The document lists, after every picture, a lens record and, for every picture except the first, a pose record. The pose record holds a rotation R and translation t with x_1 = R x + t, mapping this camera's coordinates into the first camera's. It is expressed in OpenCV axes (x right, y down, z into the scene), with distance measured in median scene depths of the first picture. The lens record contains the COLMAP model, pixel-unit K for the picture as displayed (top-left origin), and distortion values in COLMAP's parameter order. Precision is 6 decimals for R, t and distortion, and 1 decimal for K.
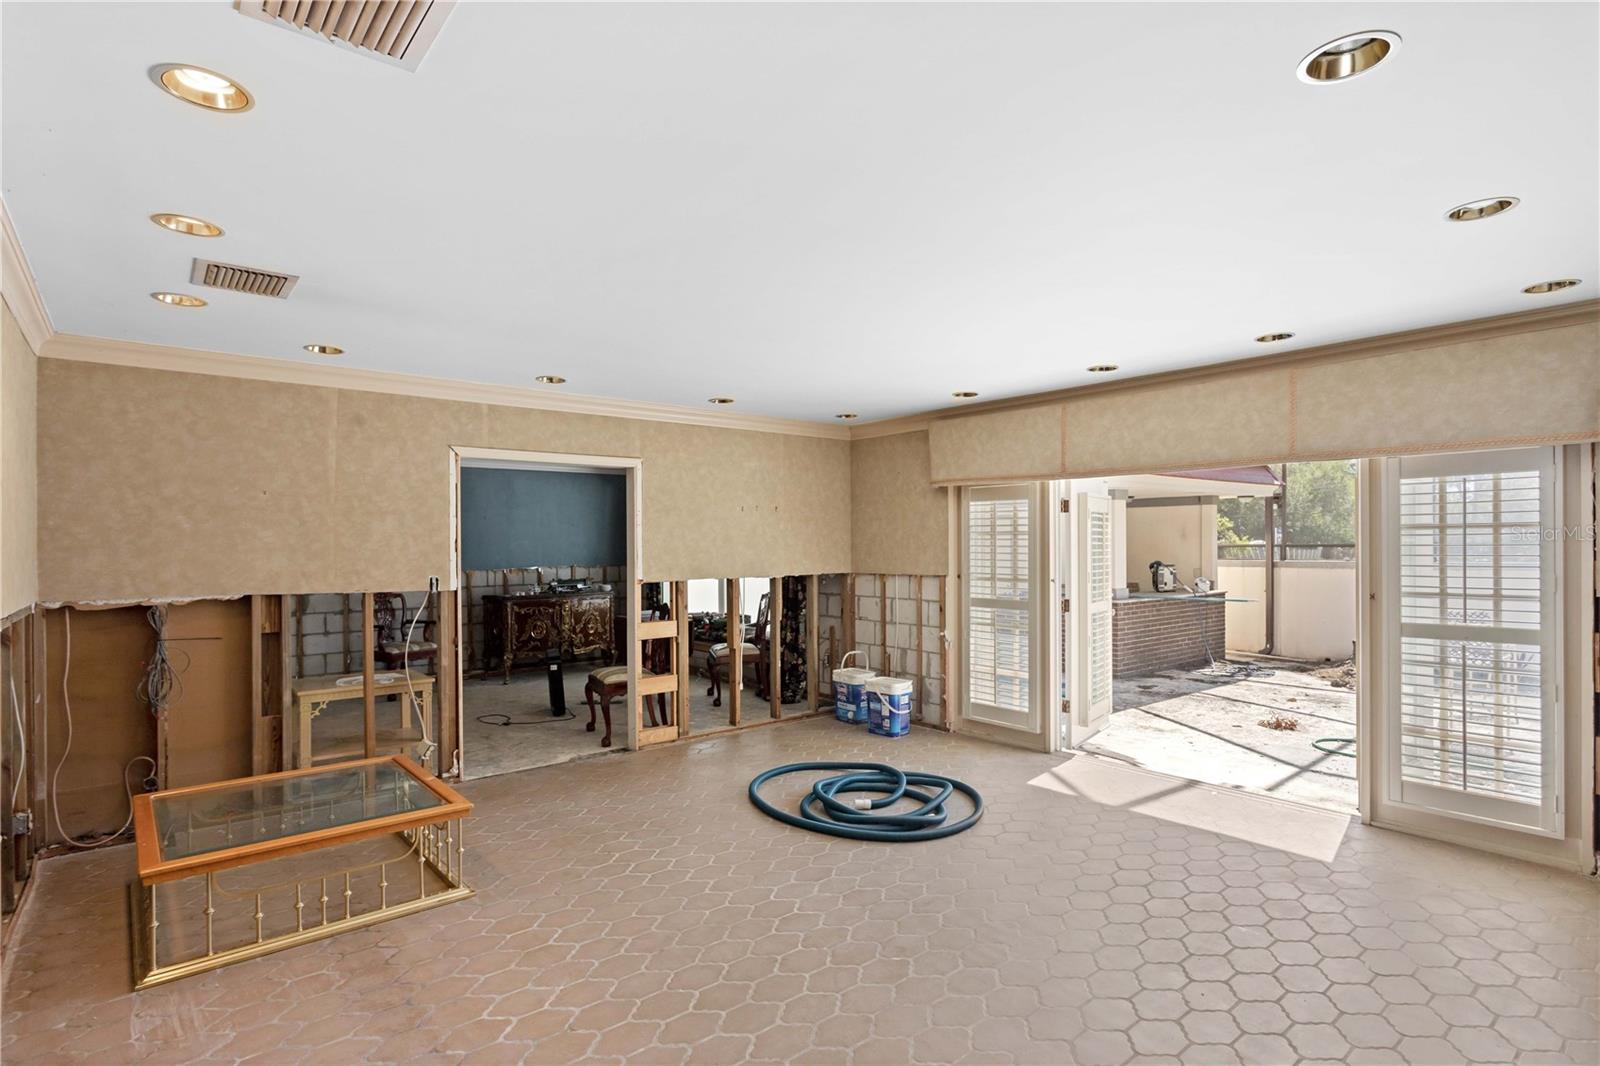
lens RADIAL K [[796.3, 0, 810.8], [0, 796.3, 546.4], [0, 0, 1]] dist [-0.016156, 0.008011]
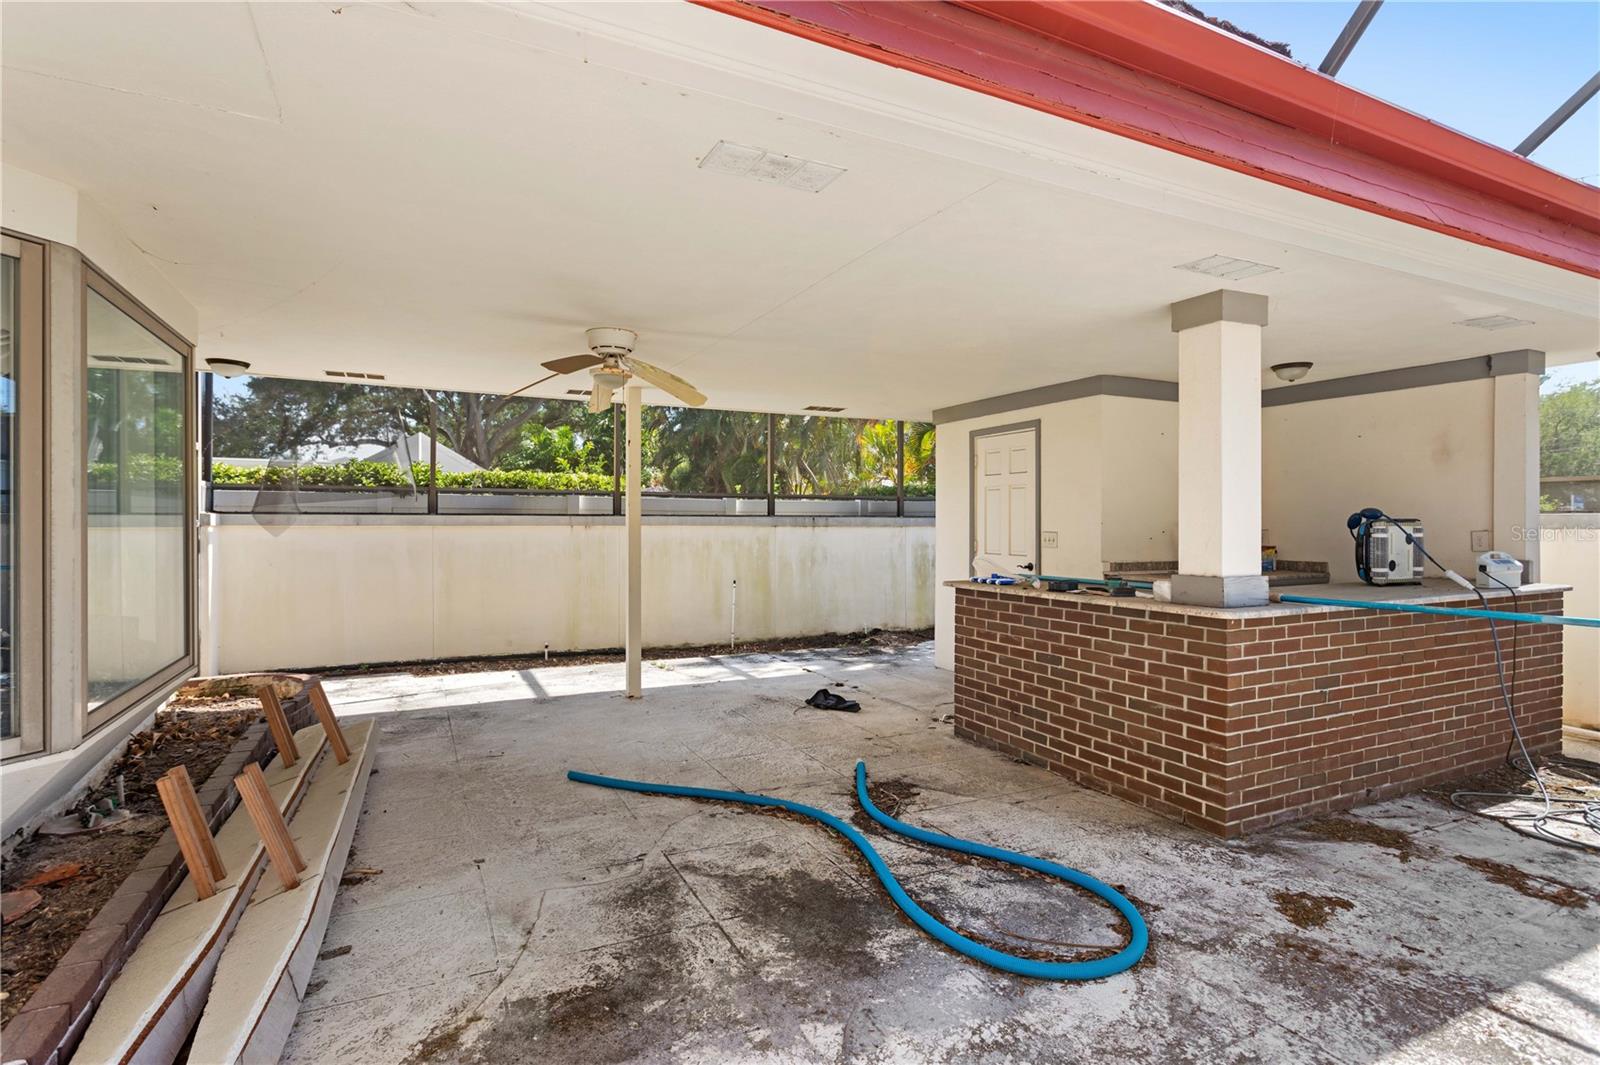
lens RADIAL K [[796.3, 0, 801.4], [0, 796.3, 527.1], [0, 0, 1]] dist [-0.016156, 0.008011]
pose [[0.971174, 0.003319, -0.238348, 0.251842], [-0.003557, 0.999994, -0.000568, 0.028918], [0.238344, 0.001400, 0.971180, 0.540026]]
